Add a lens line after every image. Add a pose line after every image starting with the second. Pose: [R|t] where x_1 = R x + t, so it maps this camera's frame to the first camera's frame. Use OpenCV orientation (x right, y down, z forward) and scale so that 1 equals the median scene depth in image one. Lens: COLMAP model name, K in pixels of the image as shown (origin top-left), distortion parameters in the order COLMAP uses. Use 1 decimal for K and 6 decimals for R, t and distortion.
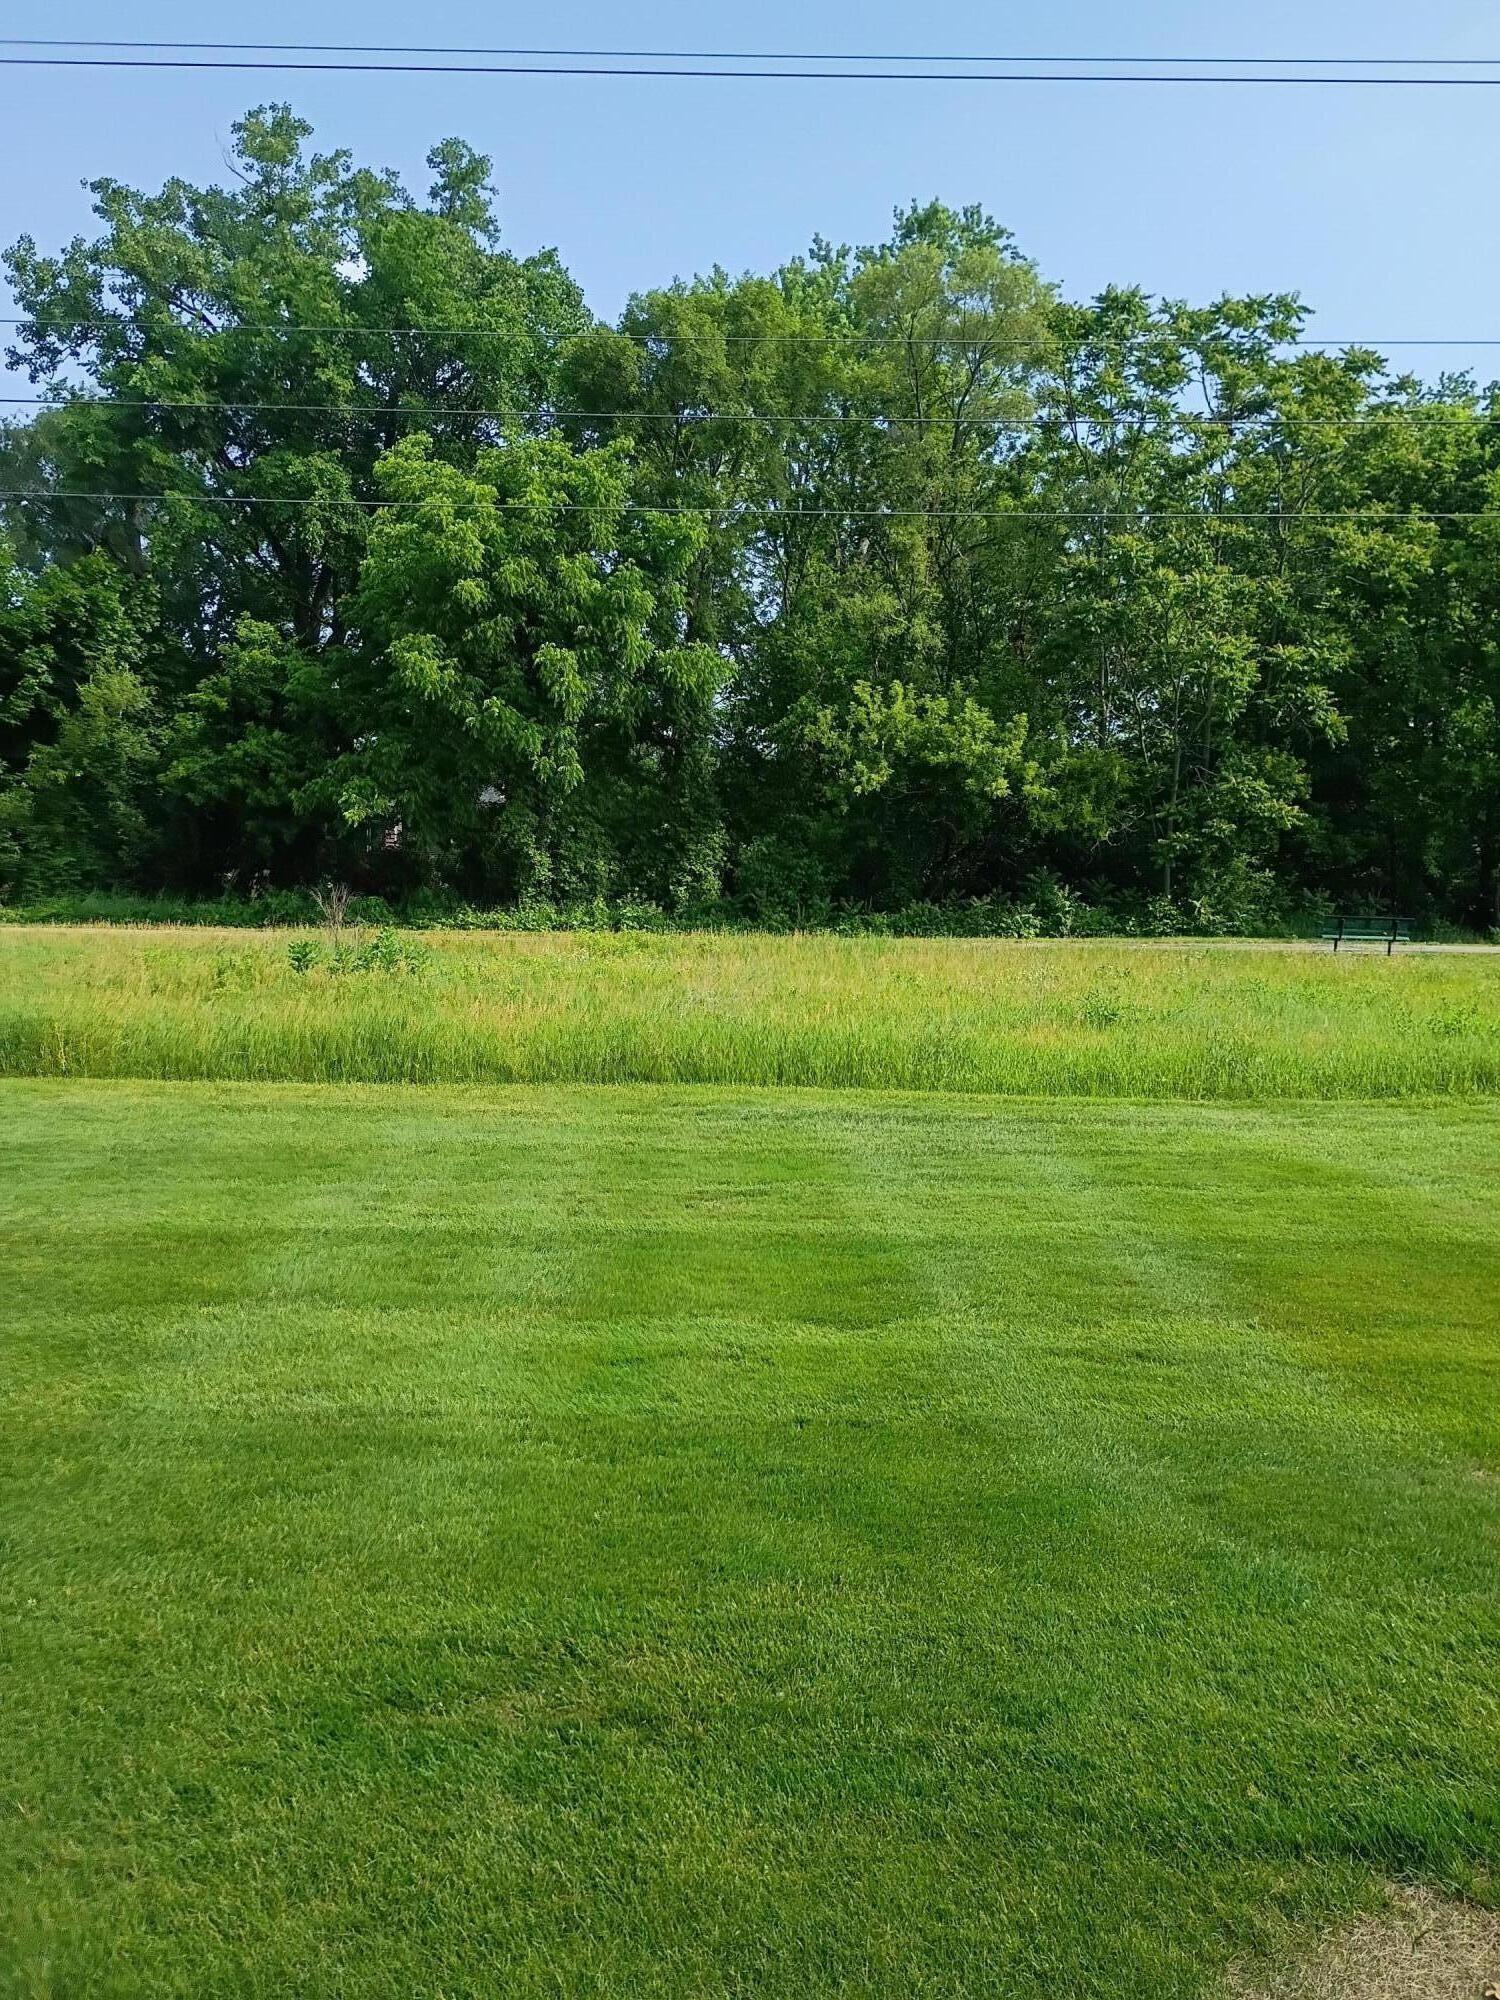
lens RADIAL K [[1867.1, 0, 728.0], [0, 1867.1, 985.8], [0, 0, 1]] dist [0.050231, 0.000000]
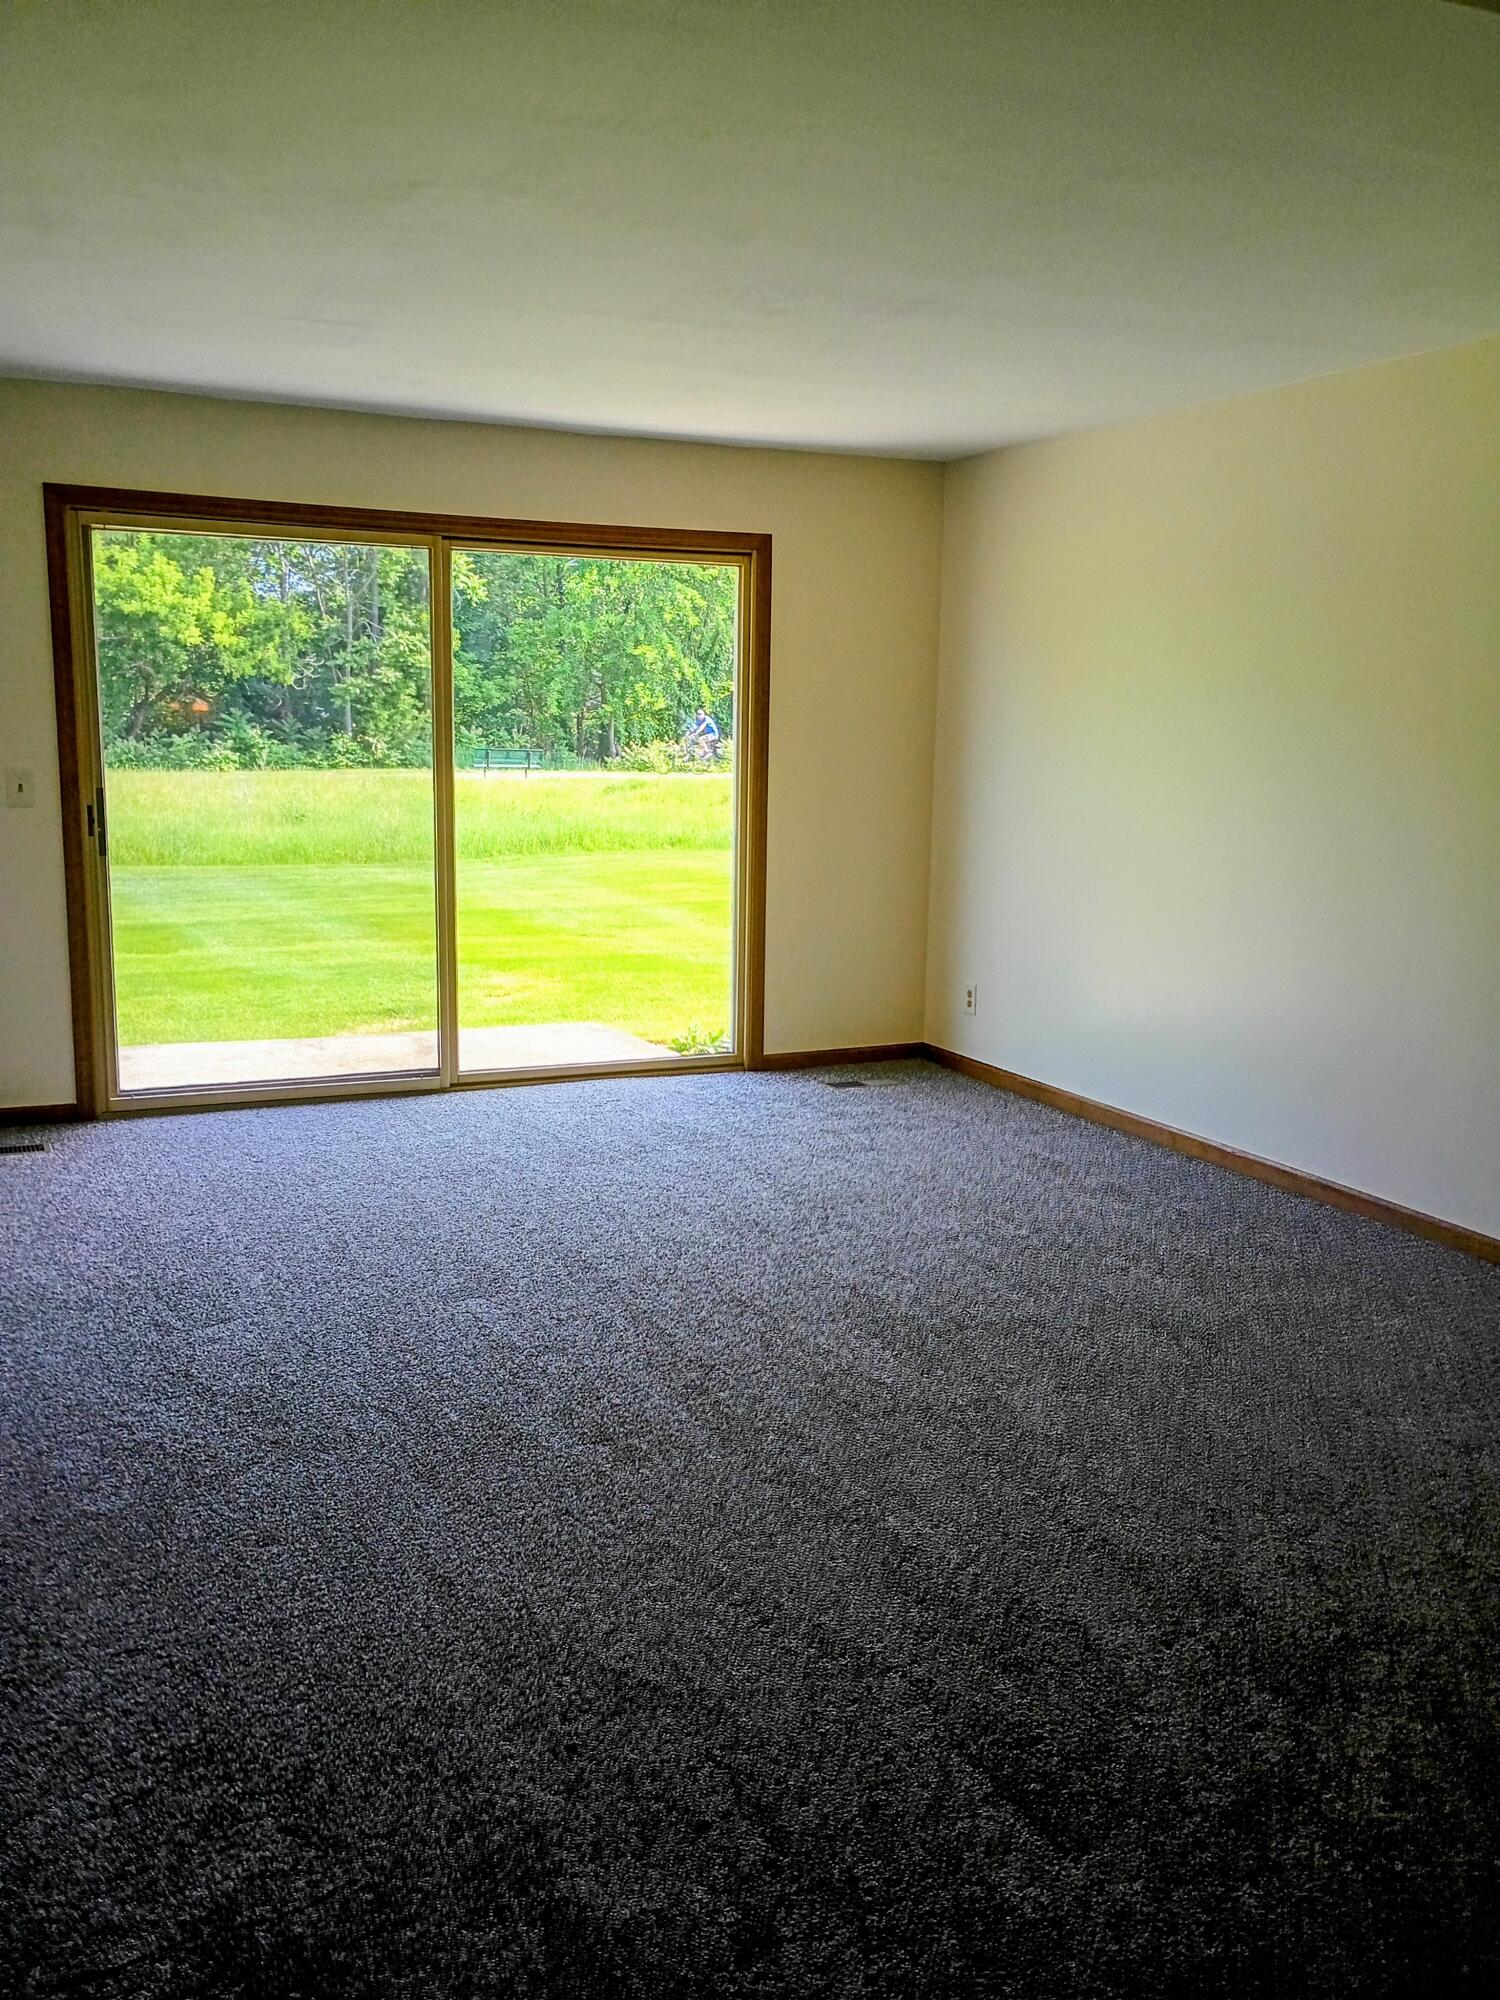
lens RADIAL K [[1867.1, 0, 732.0], [0, 1867.1, 1014.0], [0, 0, 1]] dist [0.050231, 0.000000]
pose [[0.911452, -0.072653, 0.404941, -0.031444], [0.033265, 0.994075, 0.103479, 0.012687], [-0.410060, -0.080846, 0.908469, -0.166604]]
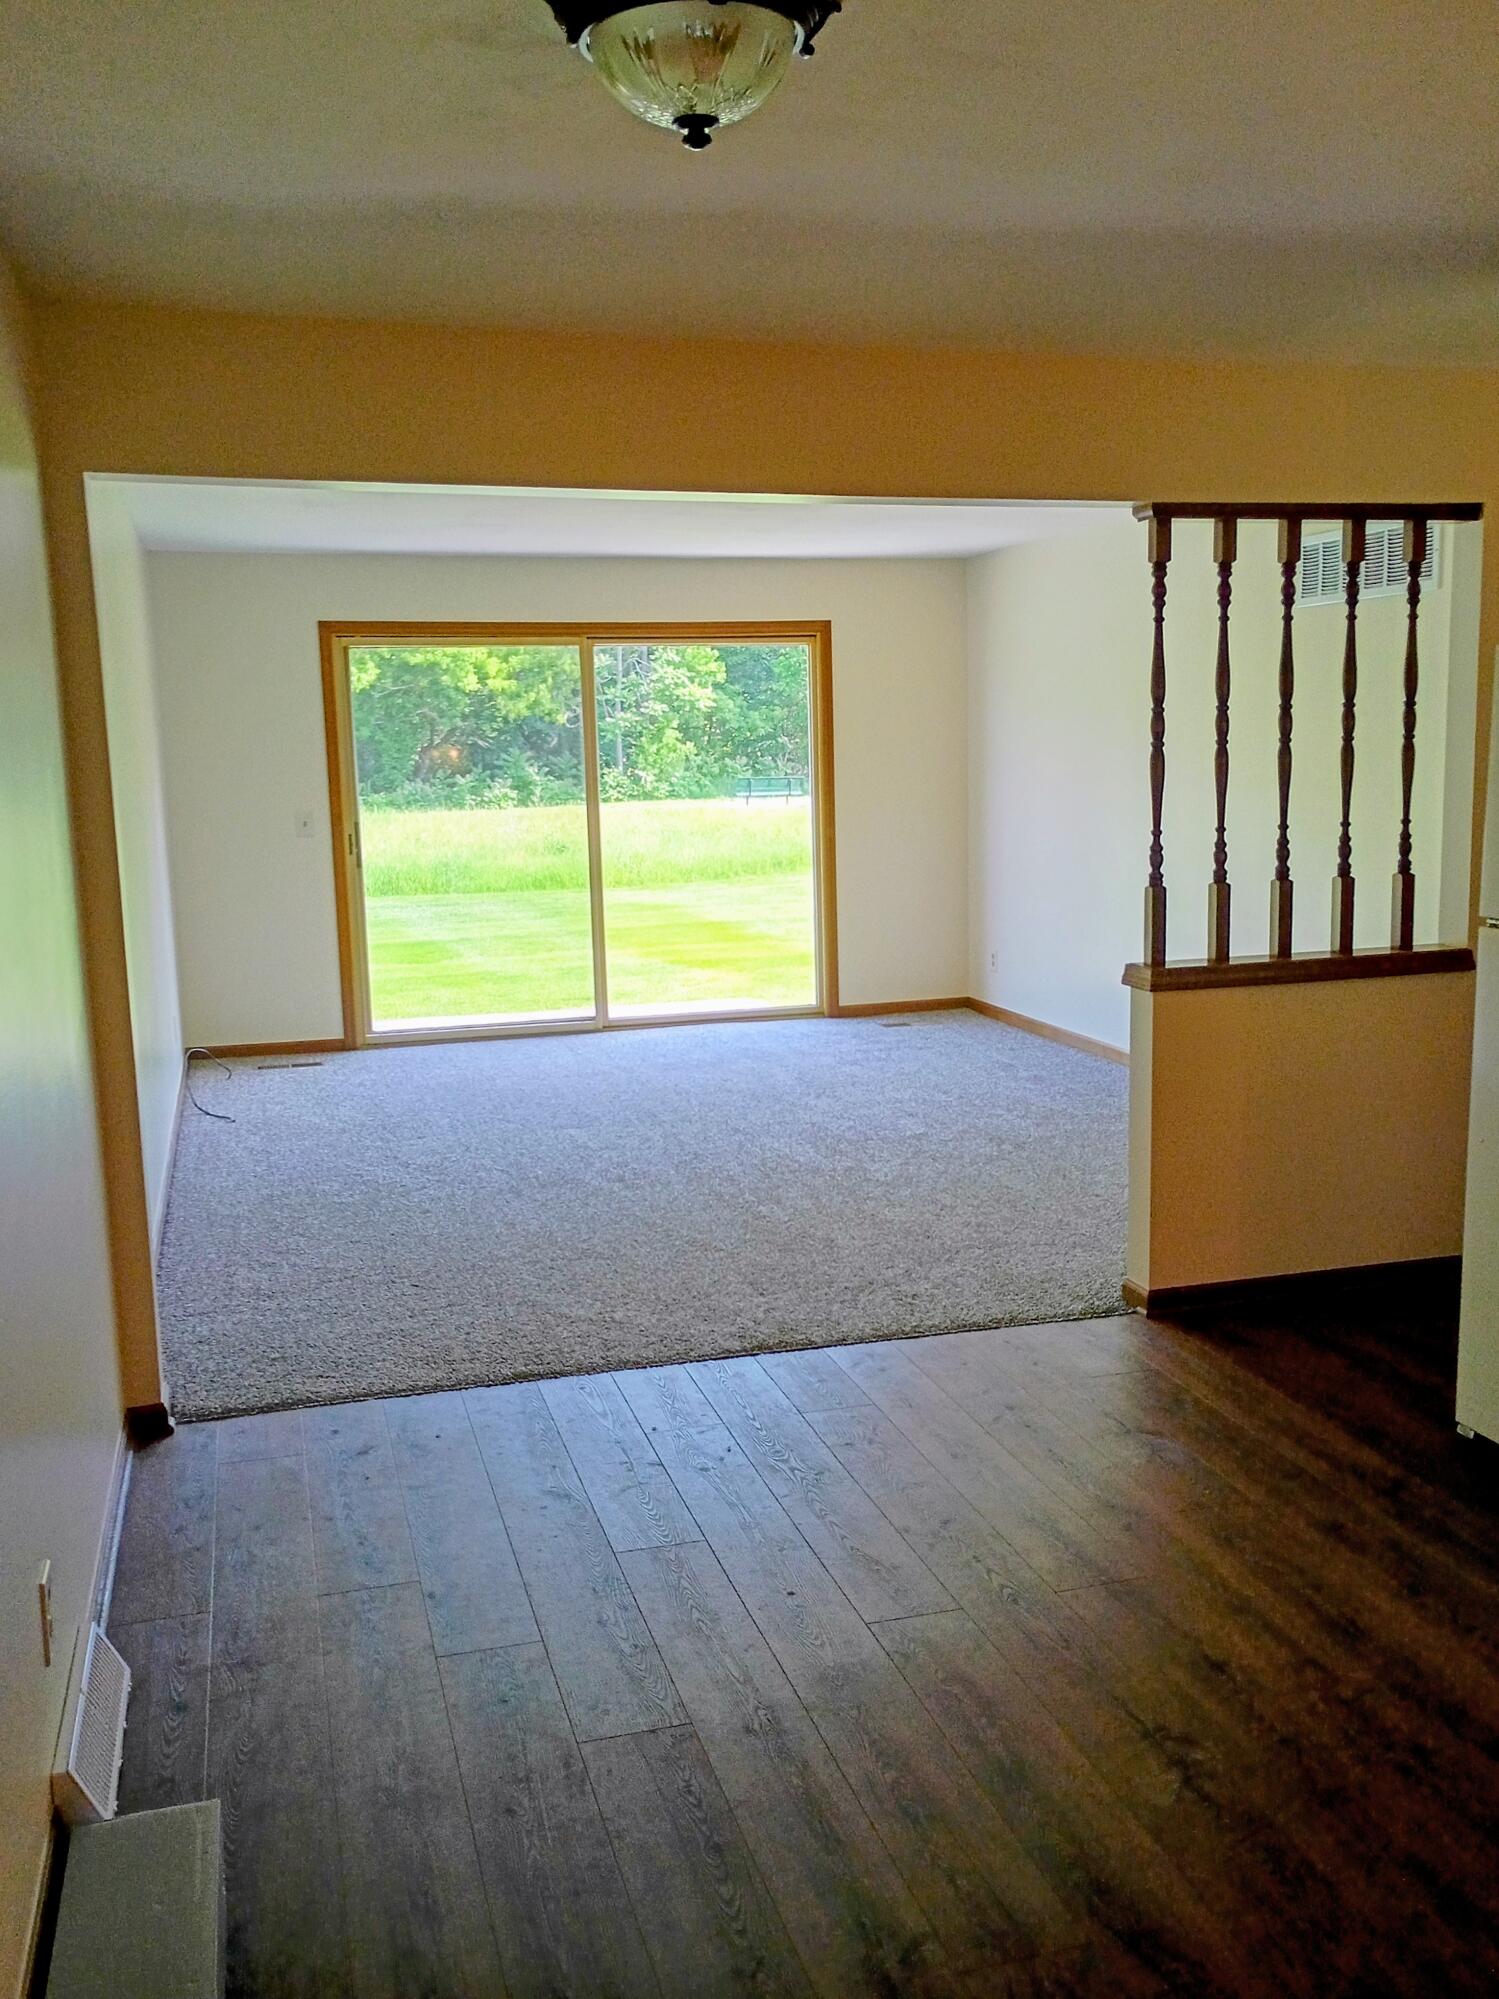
lens RADIAL K [[1866.2, 0, 725.4], [0, 1866.2, 987.6], [0, 0, 1]] dist [0.050231, 0.000000]
pose [[0.960105, -0.080612, 0.267768, -0.033146], [0.064103, 0.995496, 0.069848, 0.014372], [-0.272192, -0.049897, 0.960948, -0.207768]]
